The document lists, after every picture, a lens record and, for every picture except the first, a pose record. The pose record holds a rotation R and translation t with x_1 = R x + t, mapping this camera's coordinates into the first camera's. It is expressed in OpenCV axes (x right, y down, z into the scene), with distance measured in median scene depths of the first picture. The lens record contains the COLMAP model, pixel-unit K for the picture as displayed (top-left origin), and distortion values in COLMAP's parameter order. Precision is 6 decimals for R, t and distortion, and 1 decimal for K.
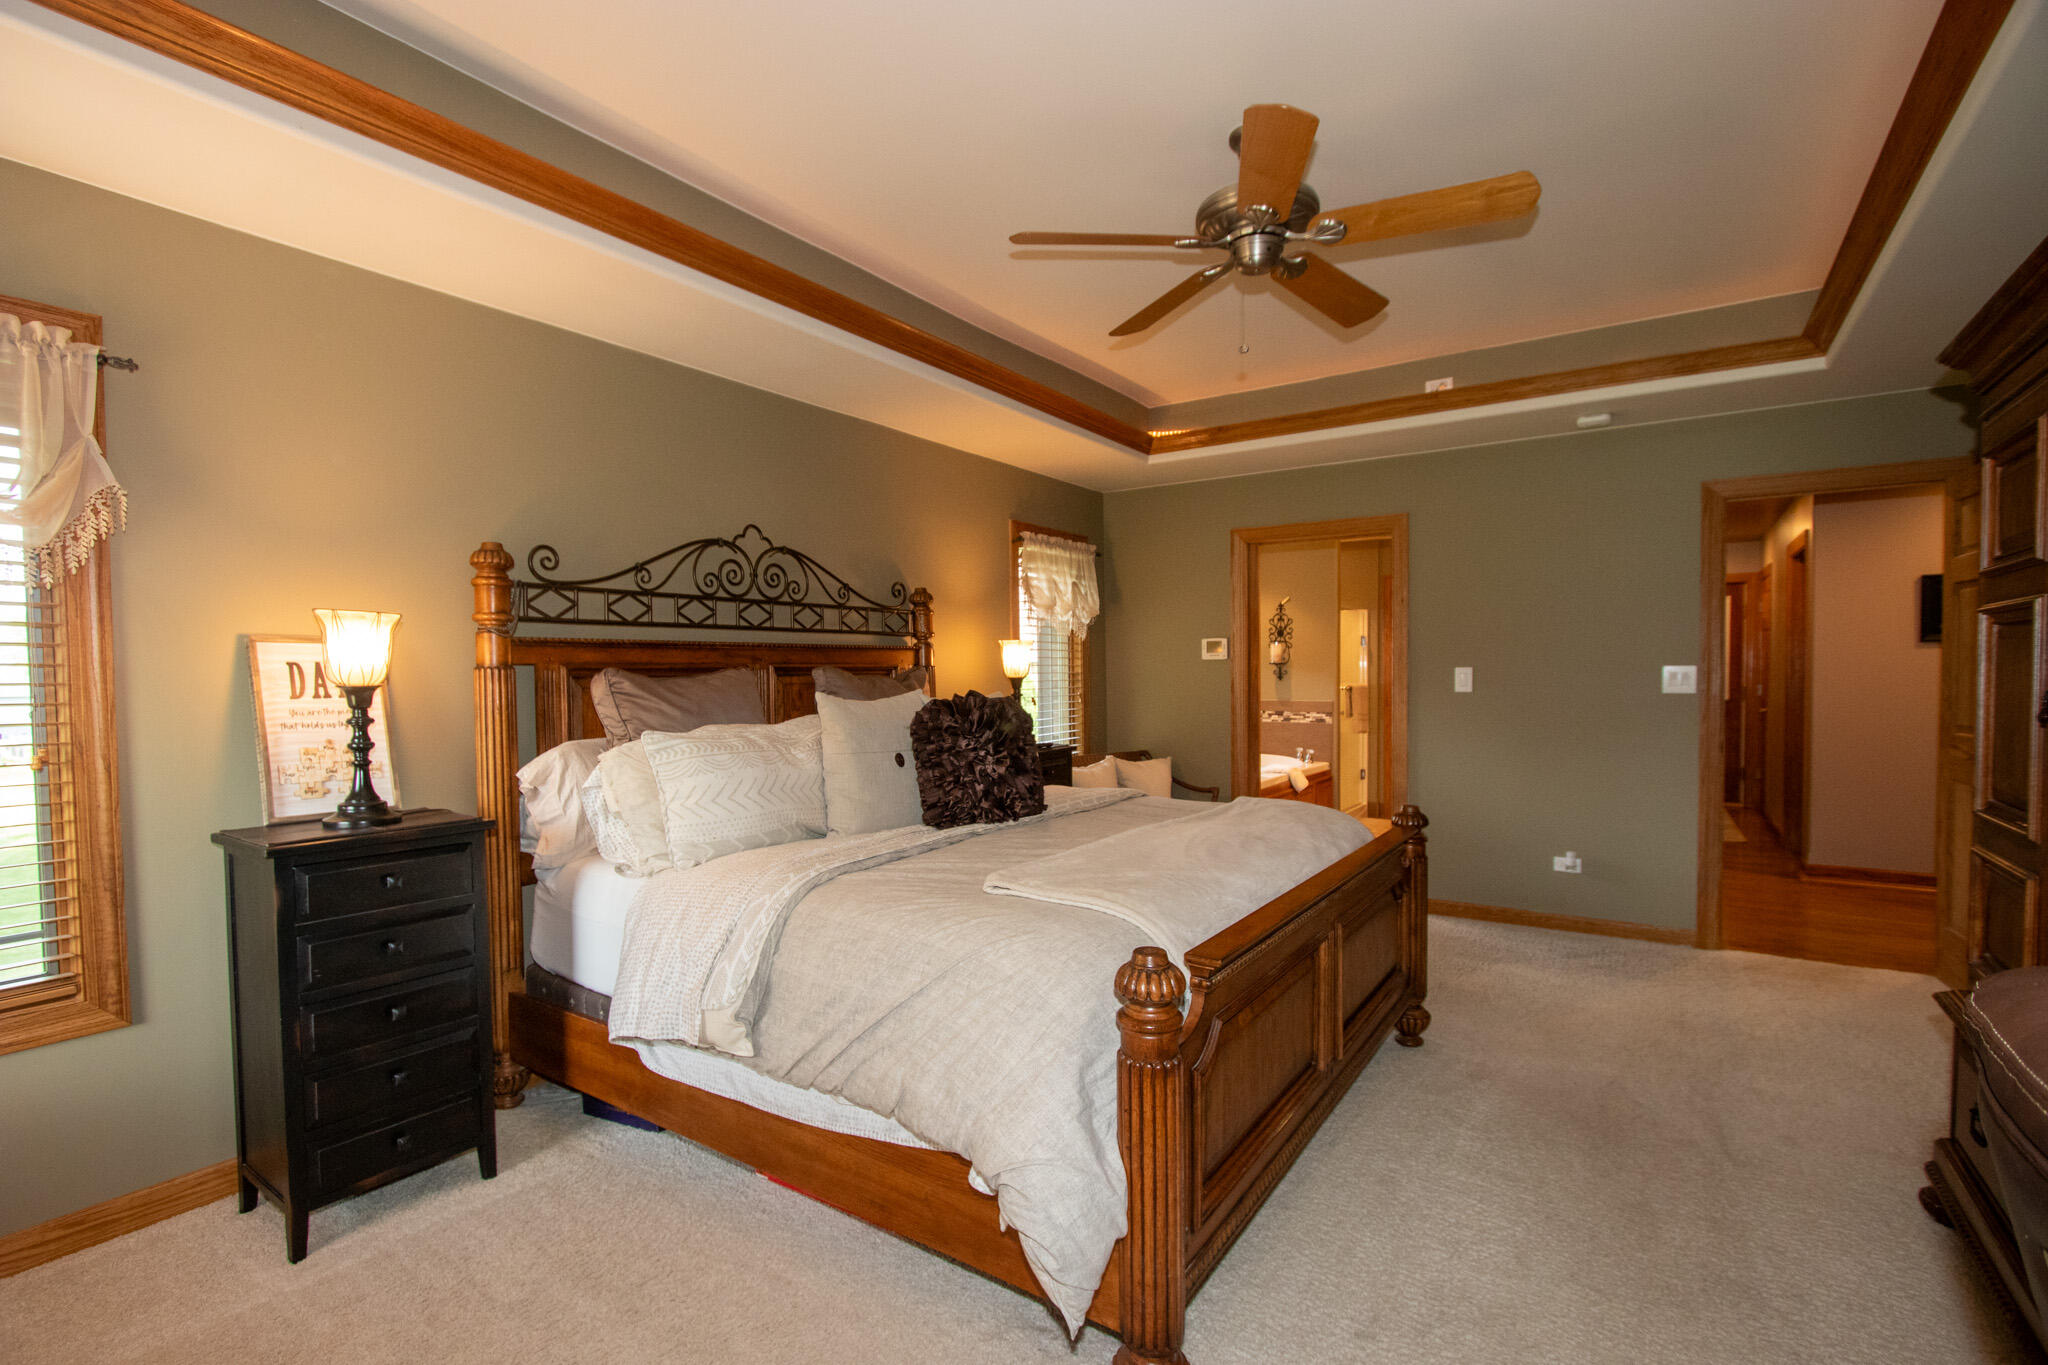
lens RADIAL K [[936.0, 0, 1014.7], [0, 936.0, 700.0], [0, 0, 1]] dist [-0.013415, 0.001136]
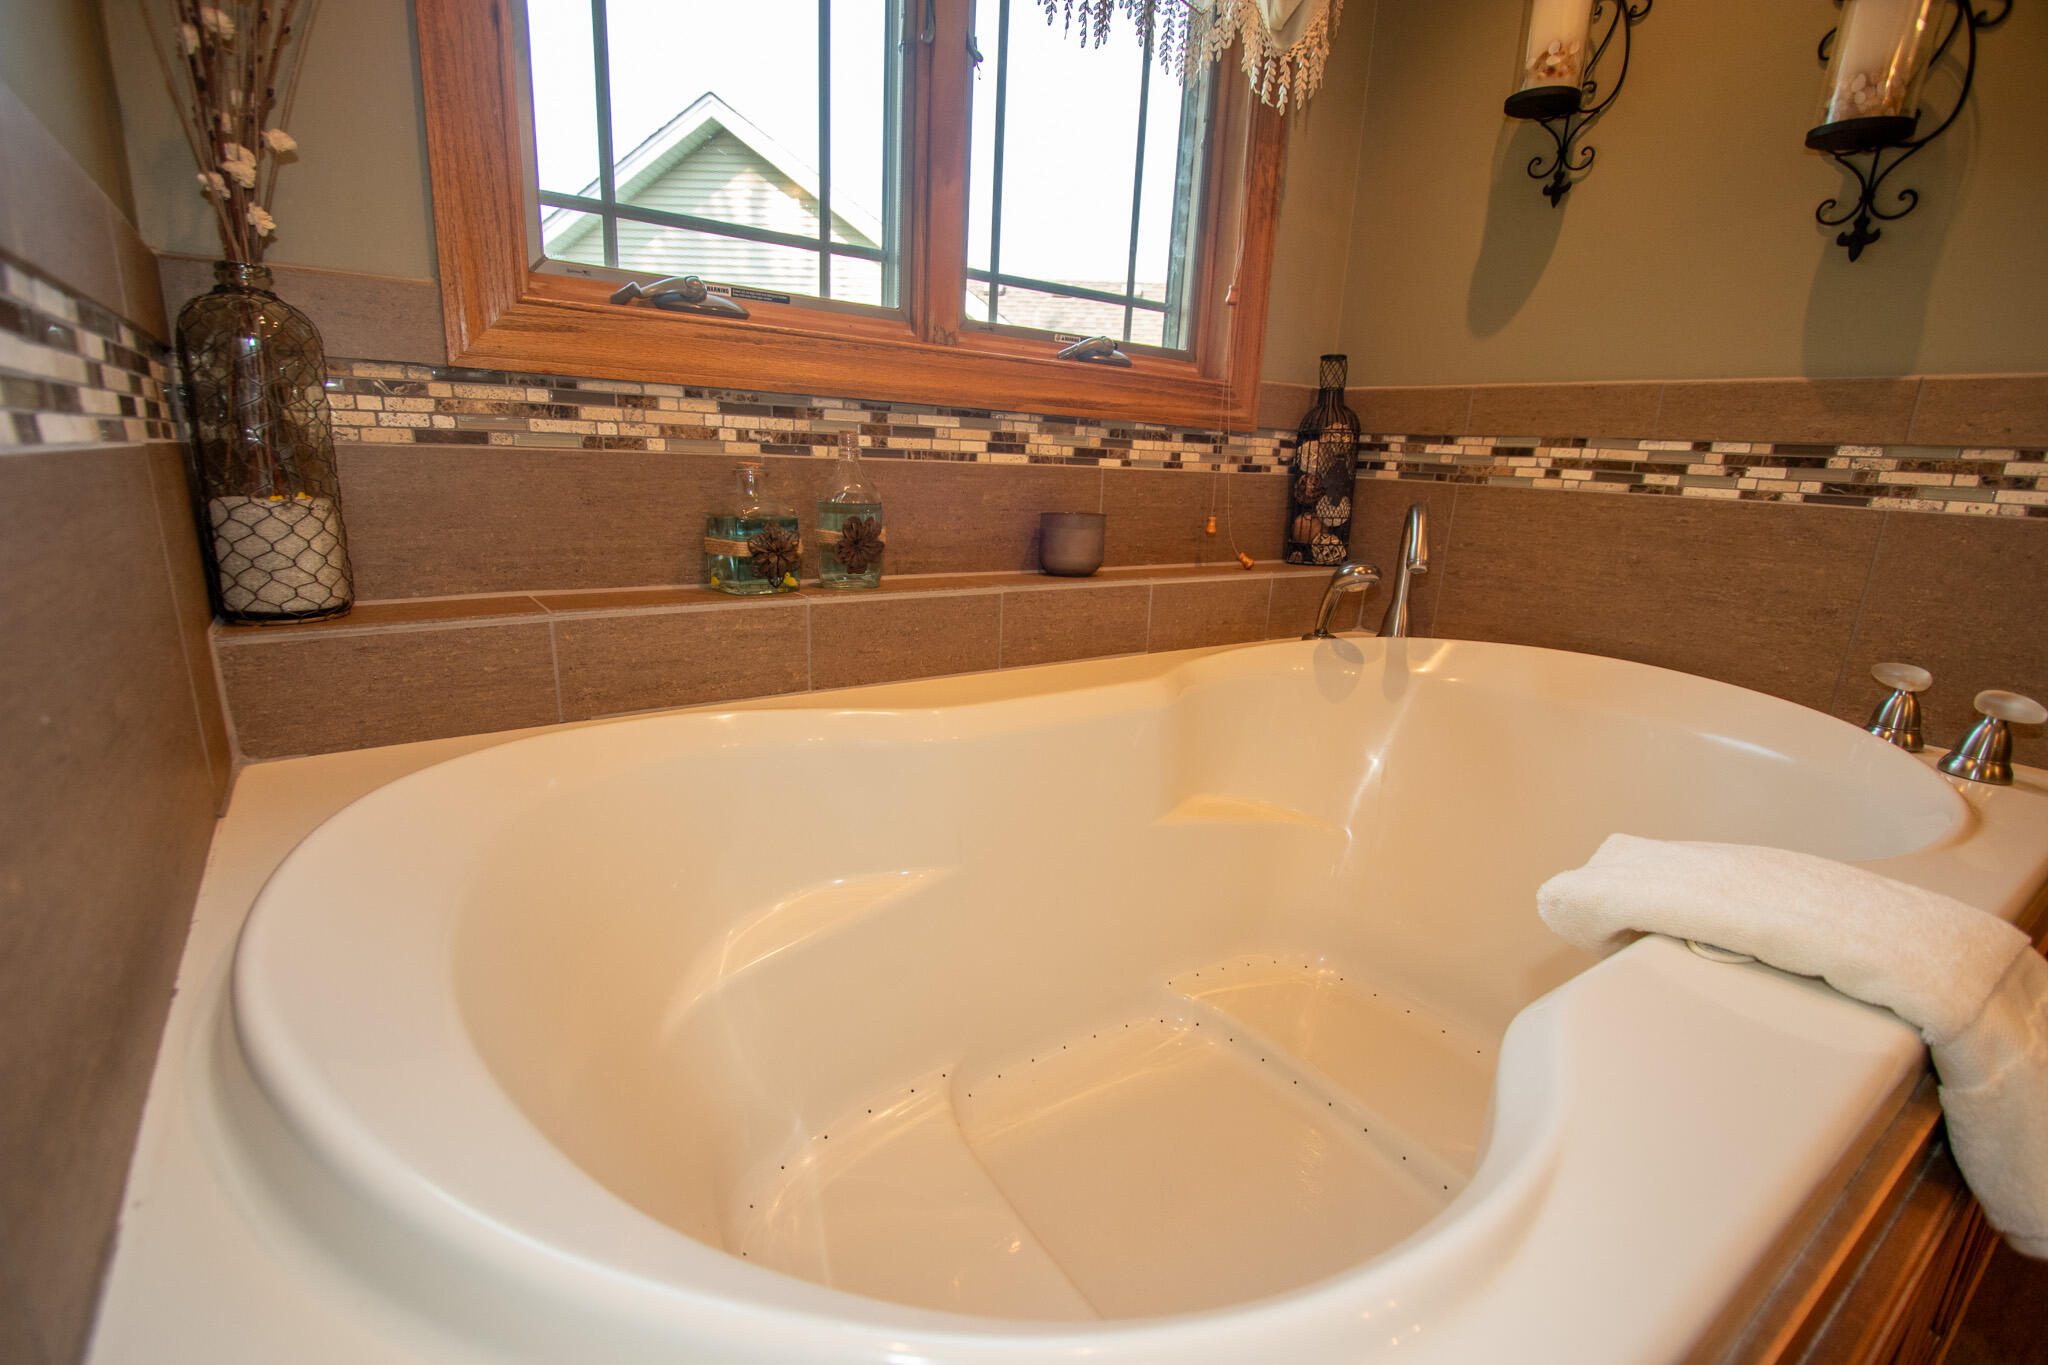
lens RADIAL K [[936.0, 0, 1014.7], [0, 936.0, 700.0], [0, 0, 1]] dist [-0.013415, 0.001136]
pose [[0.939685, 0.133955, -0.314718, 0.204898], [-0.064675, 0.973108, 0.221082, 0.030414], [0.335870, -0.187394, 0.923079, 0.781809]]
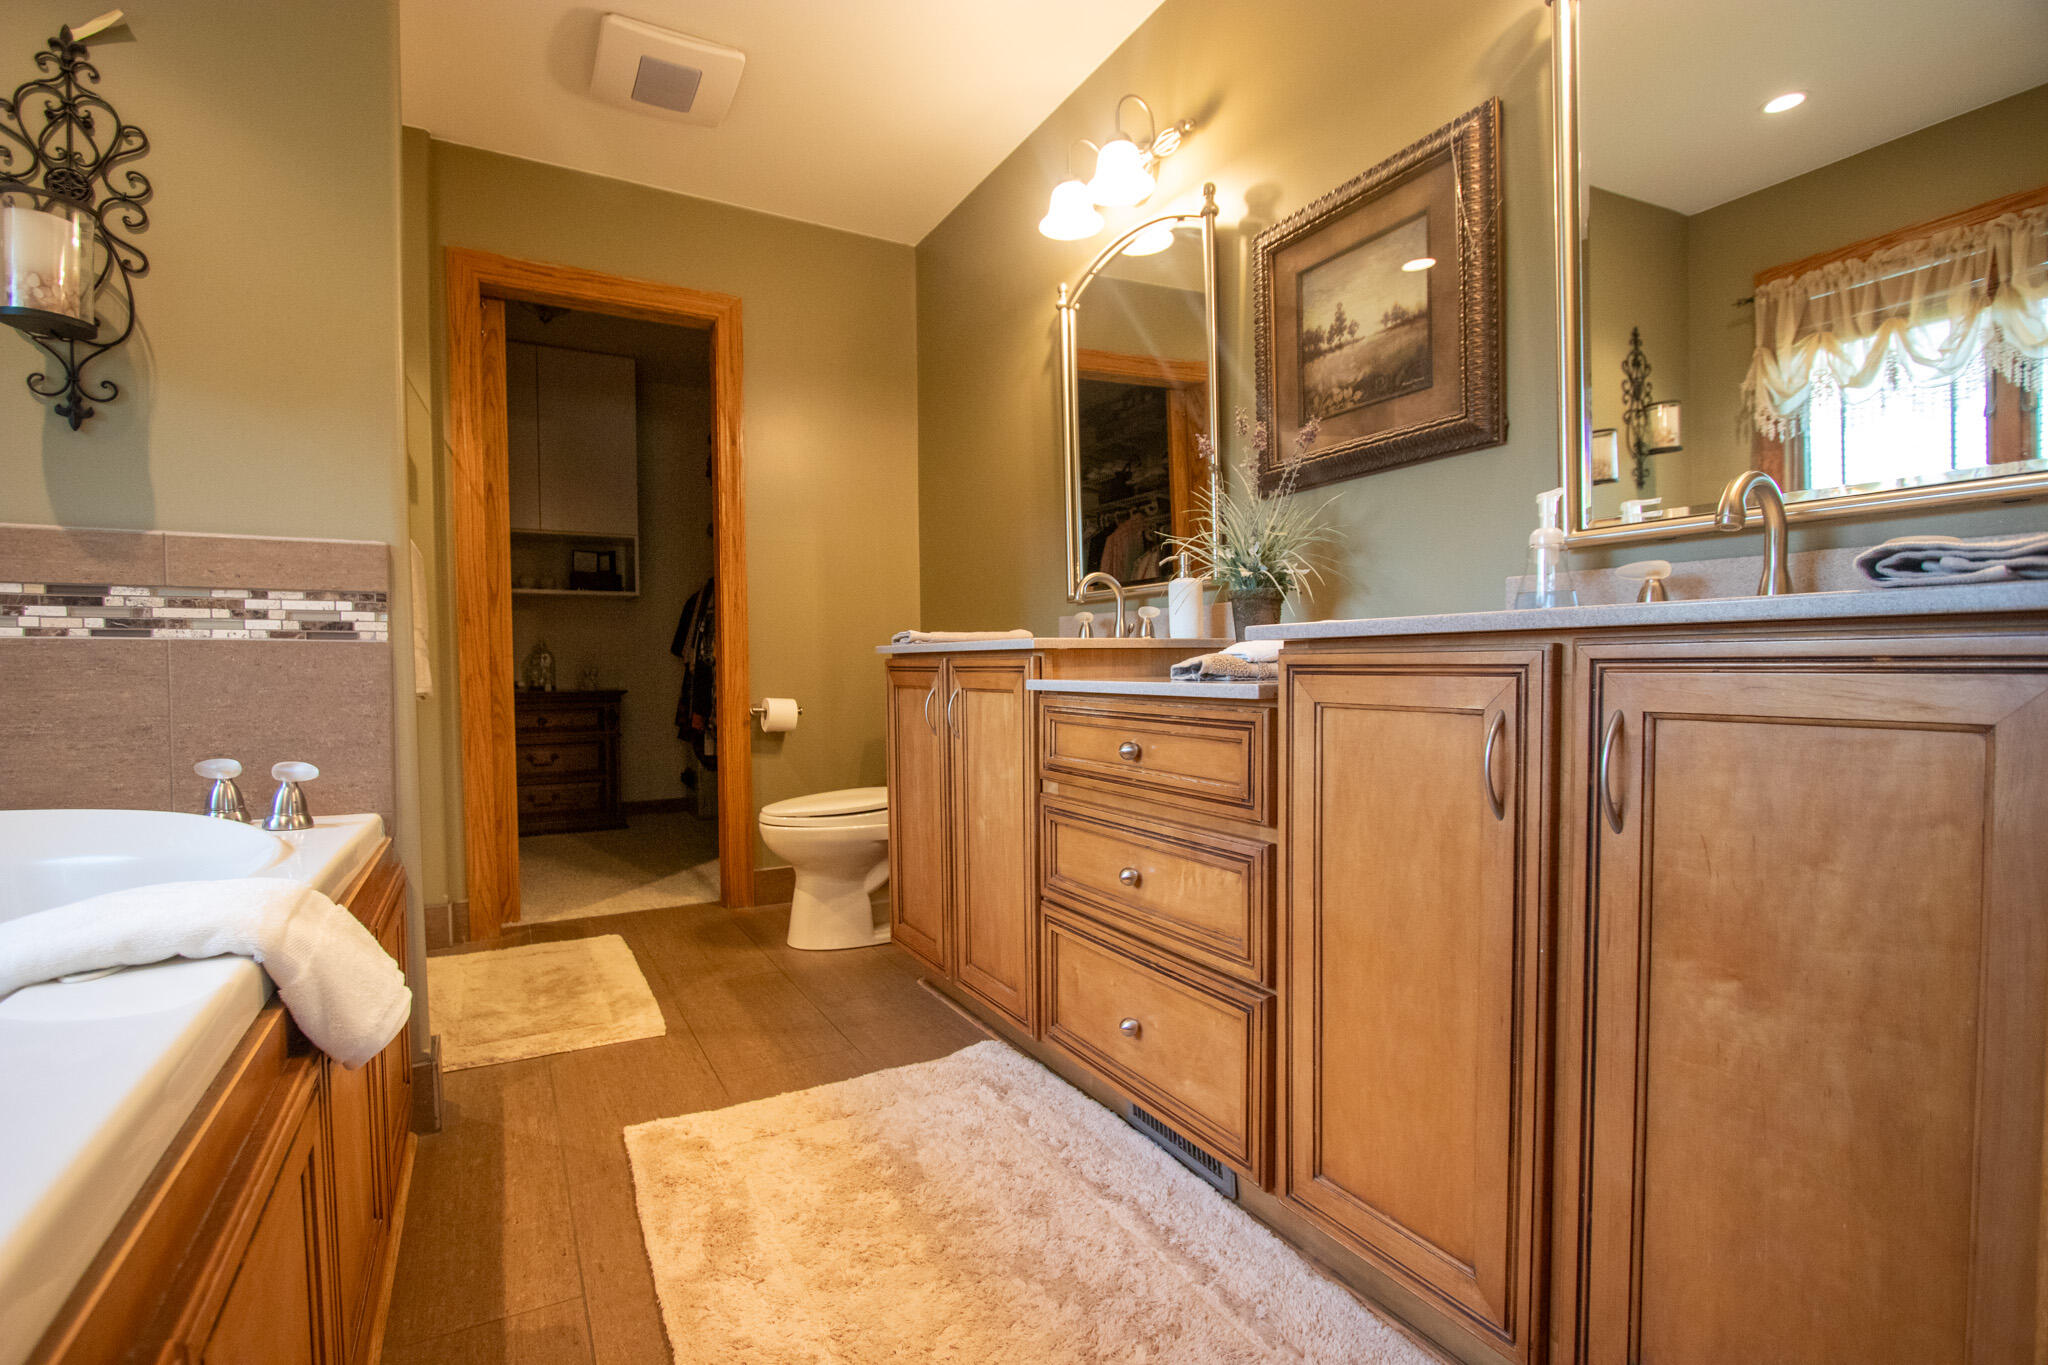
lens RADIAL K [[936.0, 0, 1014.7], [0, 936.0, 700.0], [0, 0, 1]] dist [-0.013415, 0.001136]
pose [[0.443797, -0.030102, 0.895621, 0.196960], [0.028618, 0.999402, 0.019409, 0.038405], [-0.895670, 0.017017, 0.444393, 0.741555]]
